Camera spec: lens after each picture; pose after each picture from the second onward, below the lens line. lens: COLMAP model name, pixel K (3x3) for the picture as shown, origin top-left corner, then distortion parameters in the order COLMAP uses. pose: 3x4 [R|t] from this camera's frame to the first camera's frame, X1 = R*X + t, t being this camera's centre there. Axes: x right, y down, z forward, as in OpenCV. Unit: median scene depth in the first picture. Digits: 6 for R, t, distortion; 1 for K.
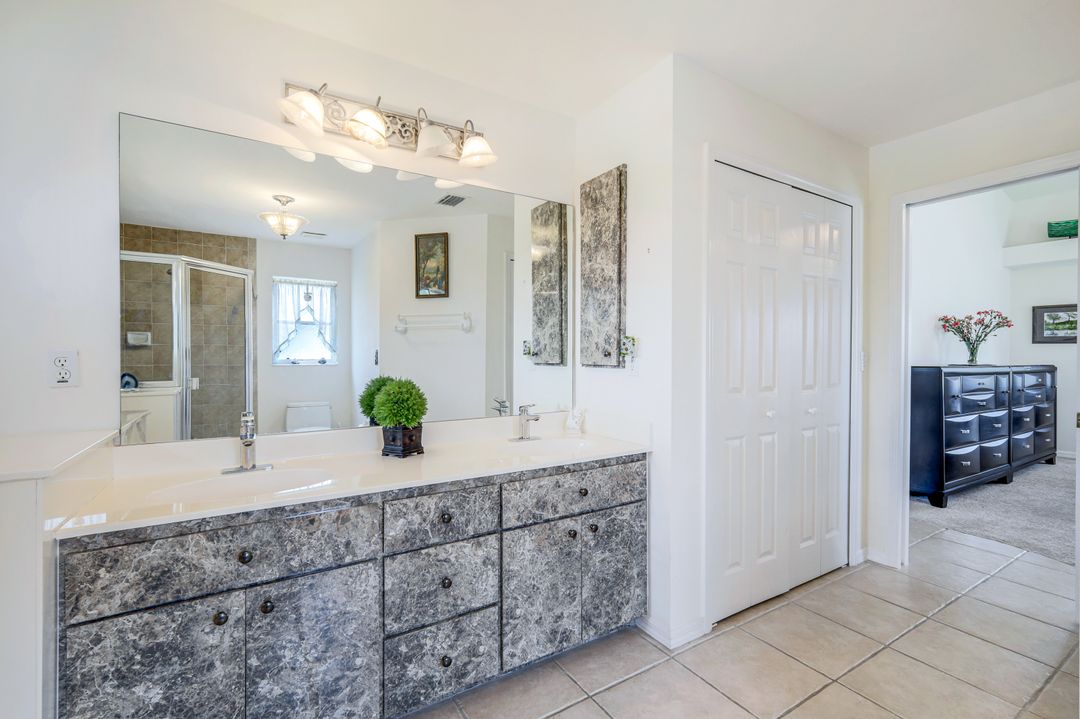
lens RADIAL K [[478.8, 0, 540.4], [0, 478.8, 356.6], [0, 0, 1]] dist [0.002376, -0.000121]
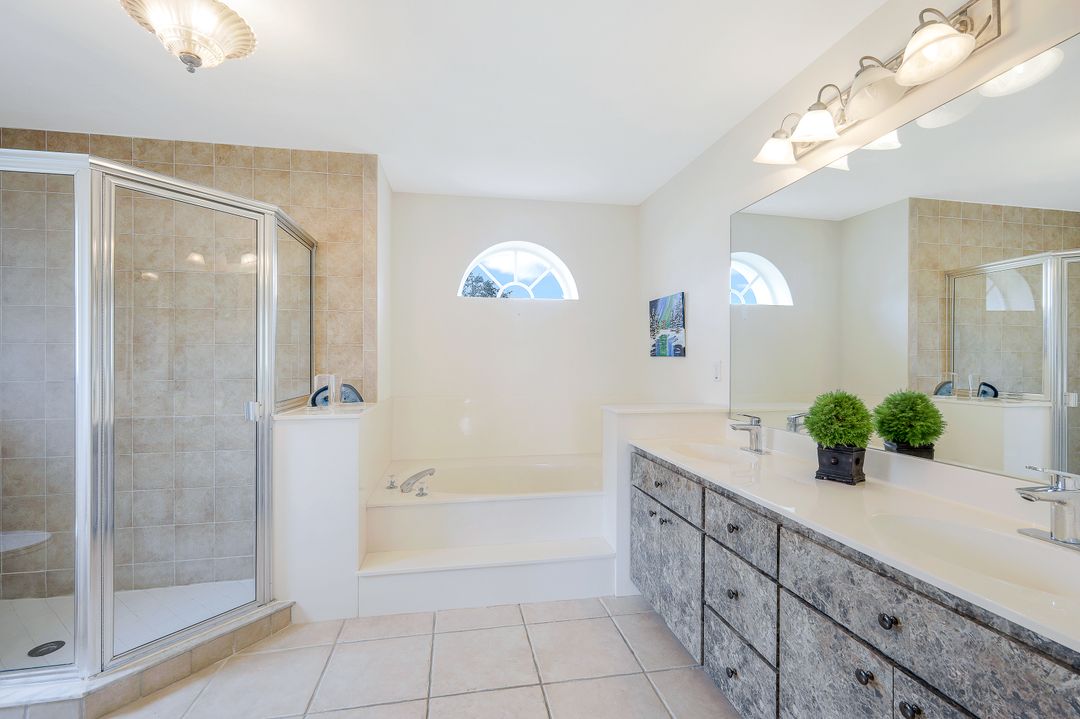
lens RADIAL K [[478.8, 0, 540.4], [0, 478.8, 356.6], [0, 0, 1]] dist [0.002376, -0.000121]
pose [[-0.366156, -0.009470, -0.930505, 0.752782], [-0.010270, 0.999928, -0.006135, -0.007426], [0.930497, 0.007310, -0.366227, 0.848946]]
